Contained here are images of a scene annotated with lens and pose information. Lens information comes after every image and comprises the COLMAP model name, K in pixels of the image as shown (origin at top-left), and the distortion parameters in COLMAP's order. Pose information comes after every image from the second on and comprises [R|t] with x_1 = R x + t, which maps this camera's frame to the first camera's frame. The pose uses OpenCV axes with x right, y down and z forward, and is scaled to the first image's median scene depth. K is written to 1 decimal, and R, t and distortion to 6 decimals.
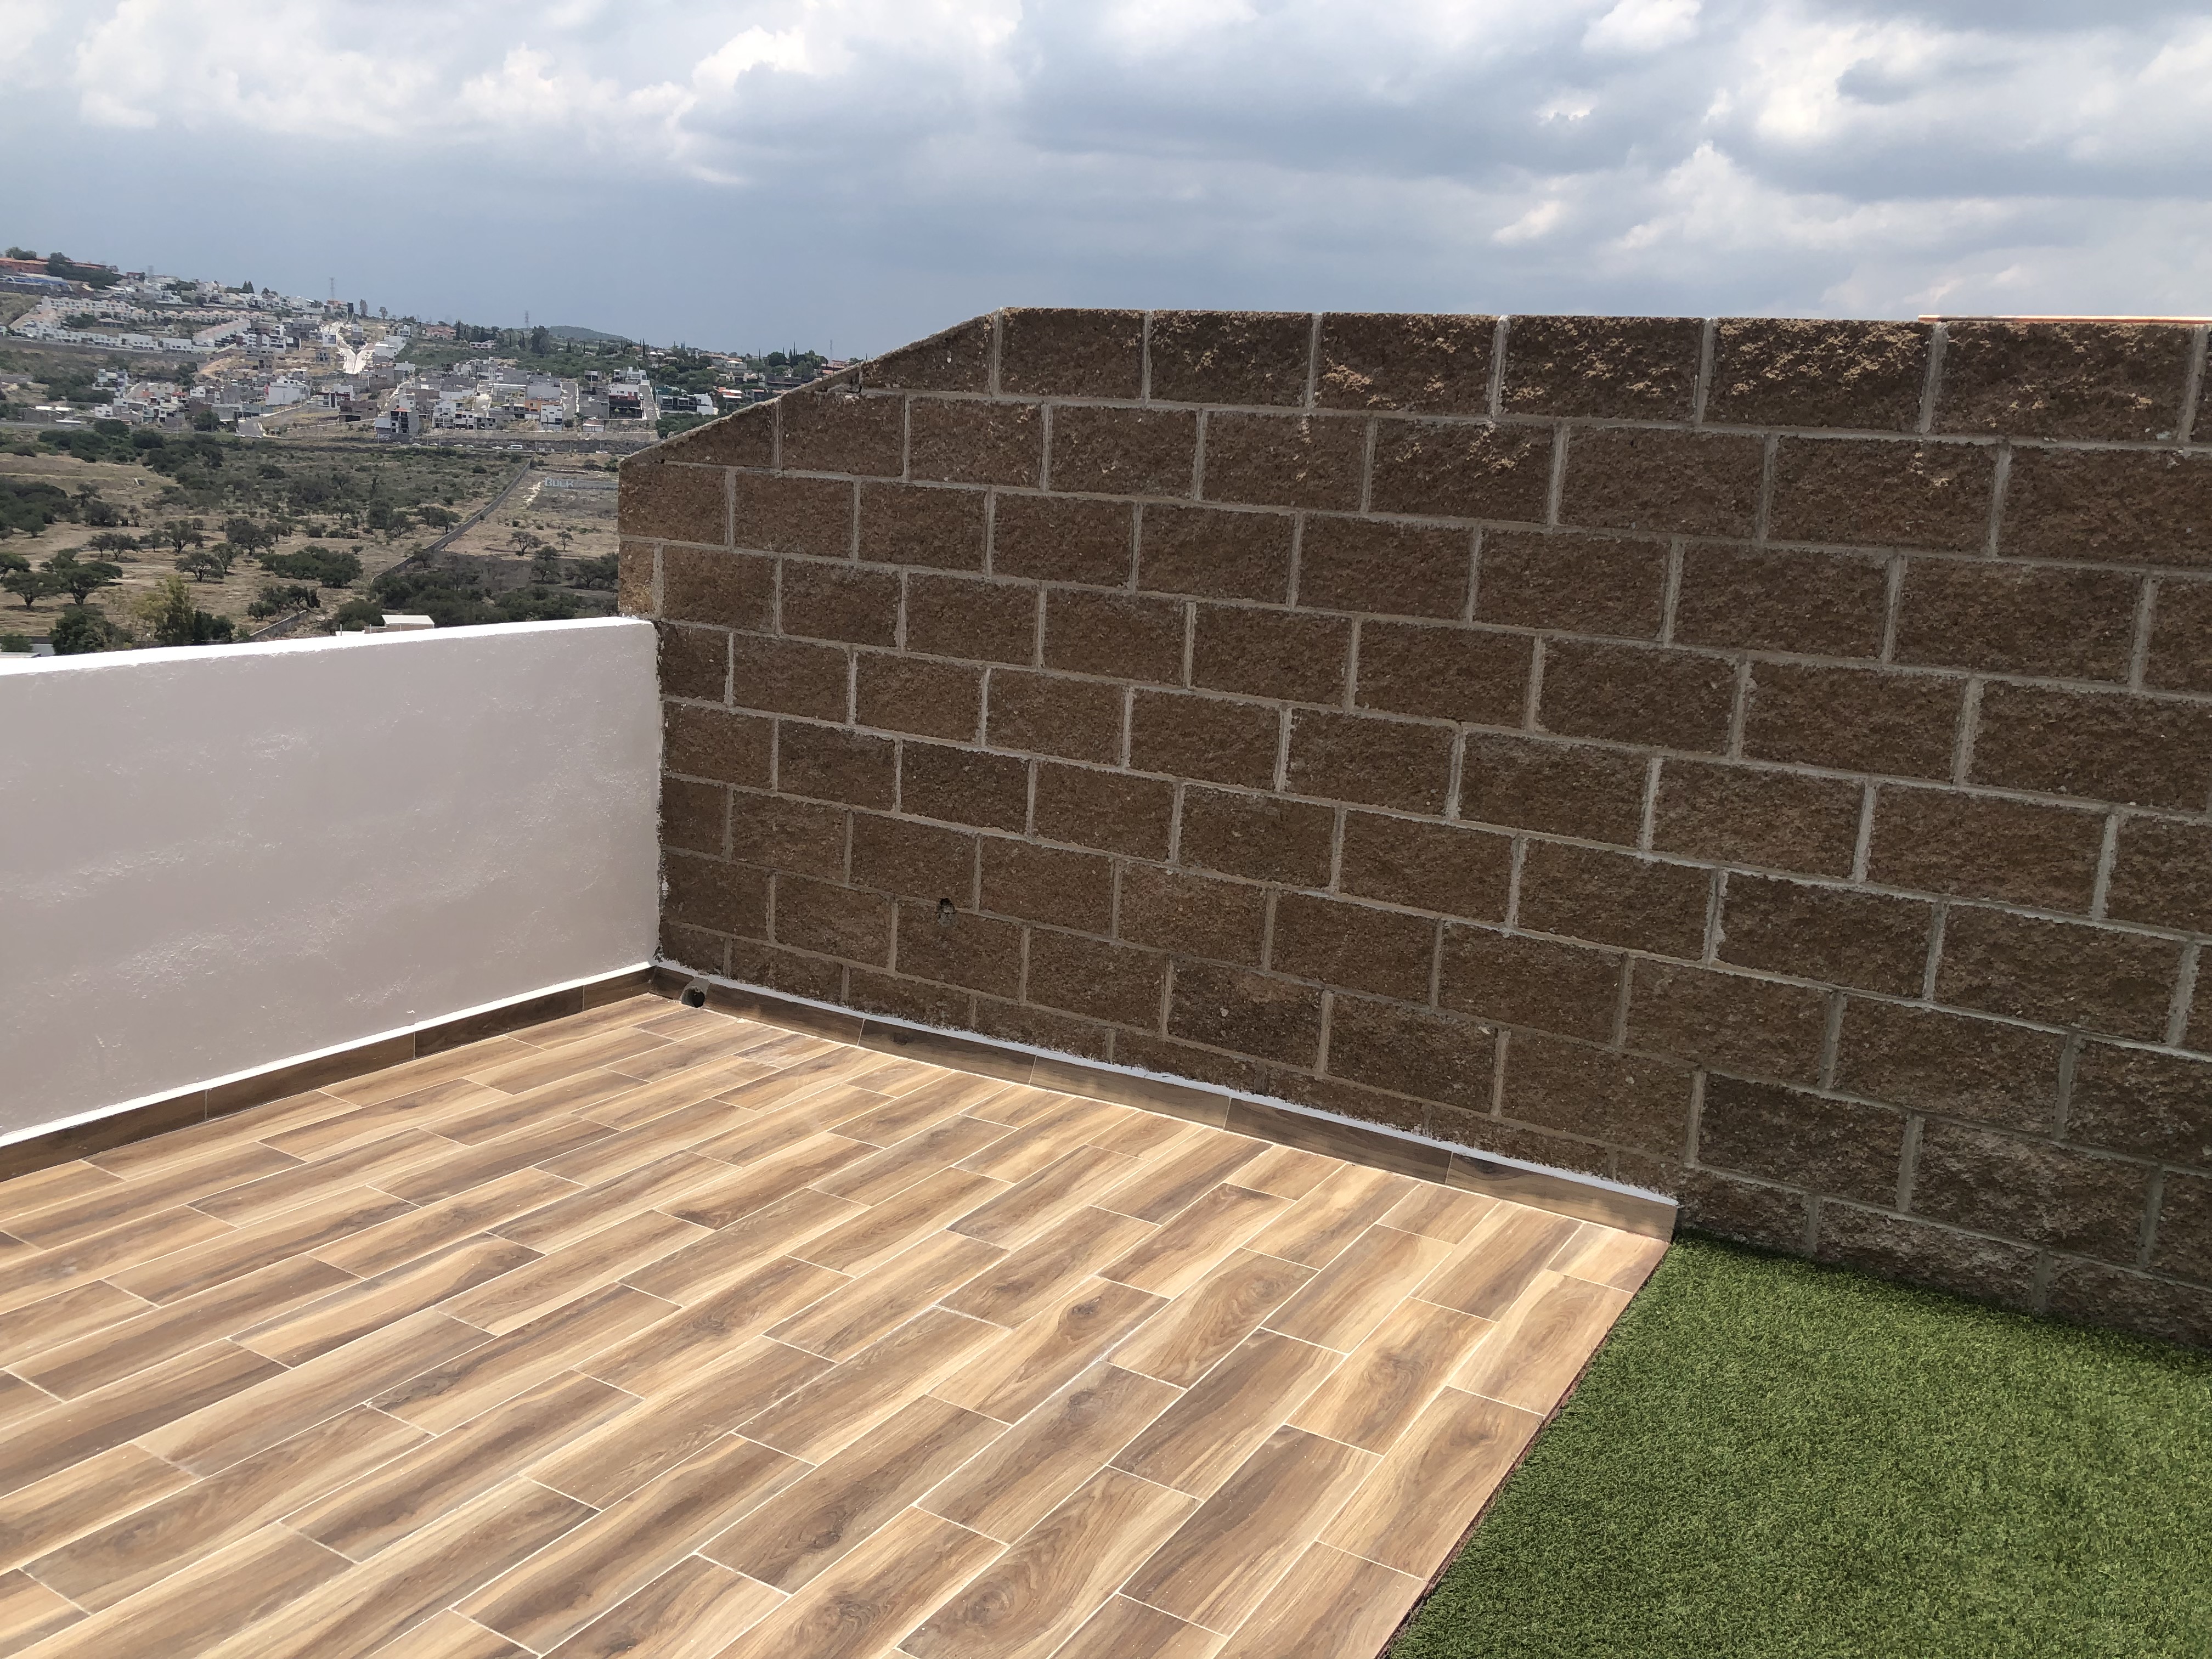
lens RADIAL K [[1778.9, 0, 1106.0], [0, 1778.9, 829.5], [0, 0, 1]] dist [0.007333, 0.006667]
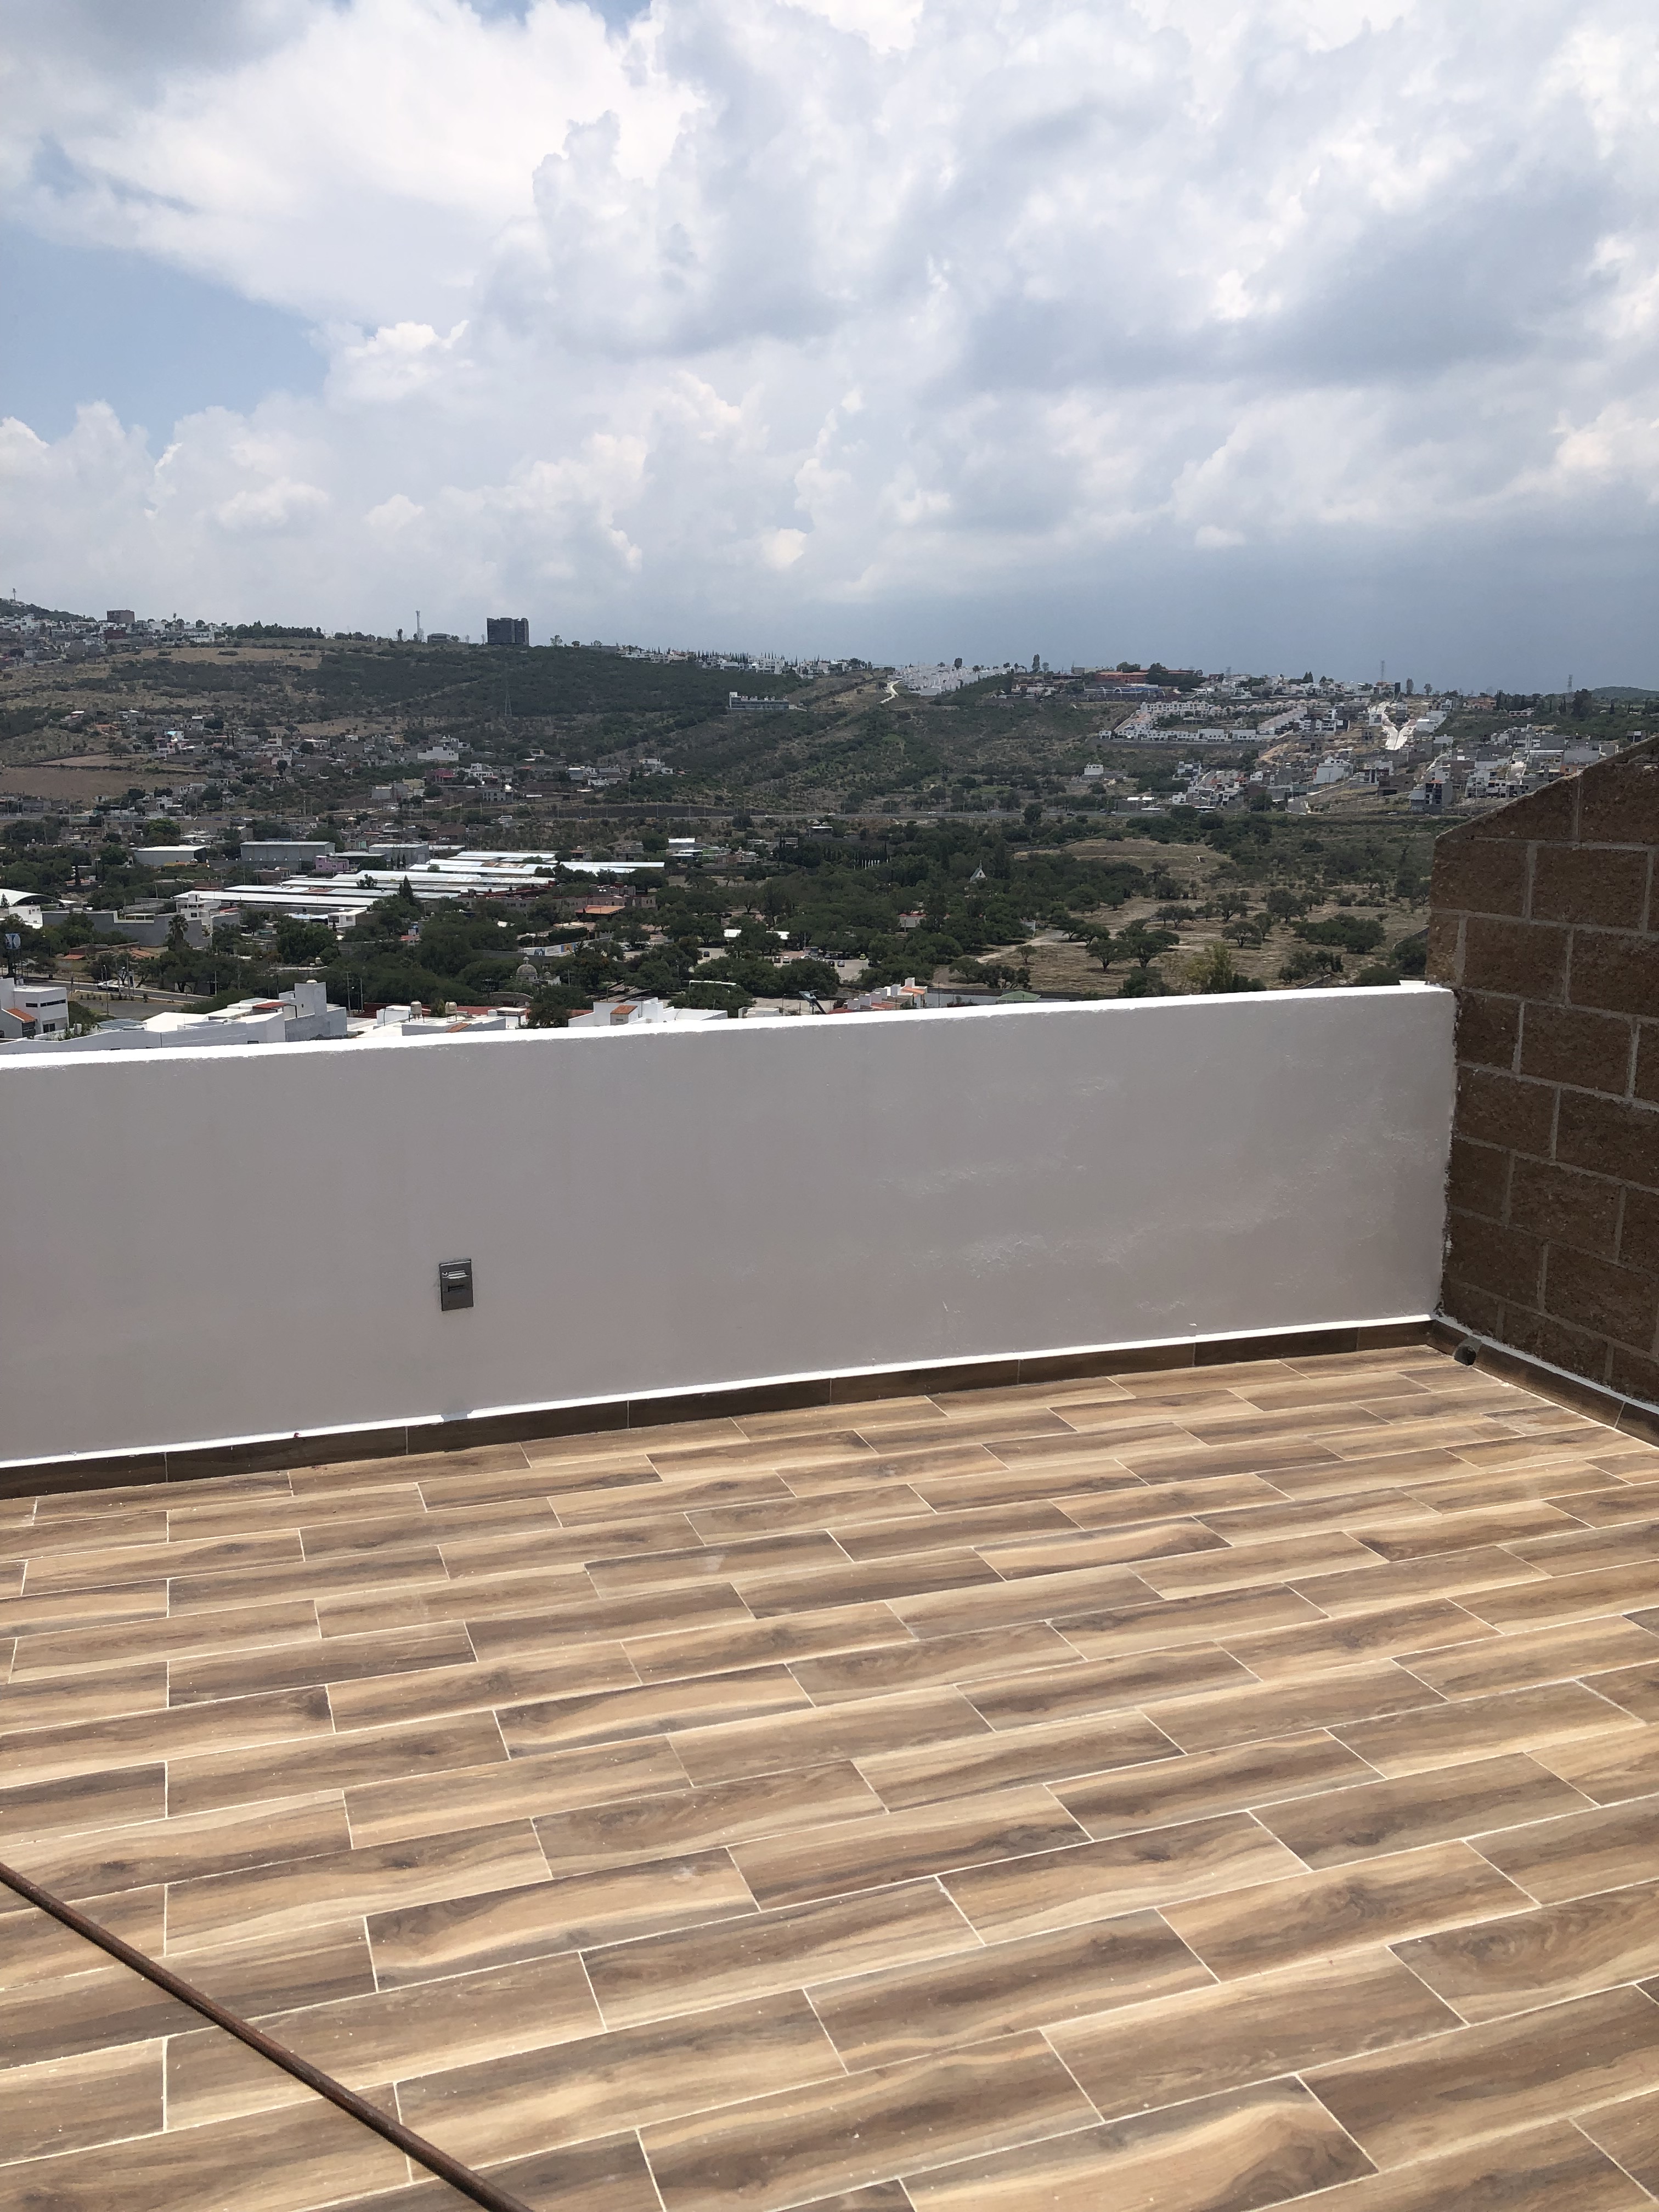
lens RADIAL K [[1821.4, 0, 829.5], [0, 1821.4, 1106.0], [0, 0, 1]] dist [0.005284, -0.020666]
pose [[0.759238, 0.060310, -0.648013, 0.168891], [-0.093756, 0.995447, -0.017203, 0.004108], [0.644025, 0.073817, 0.761435, -0.046732]]
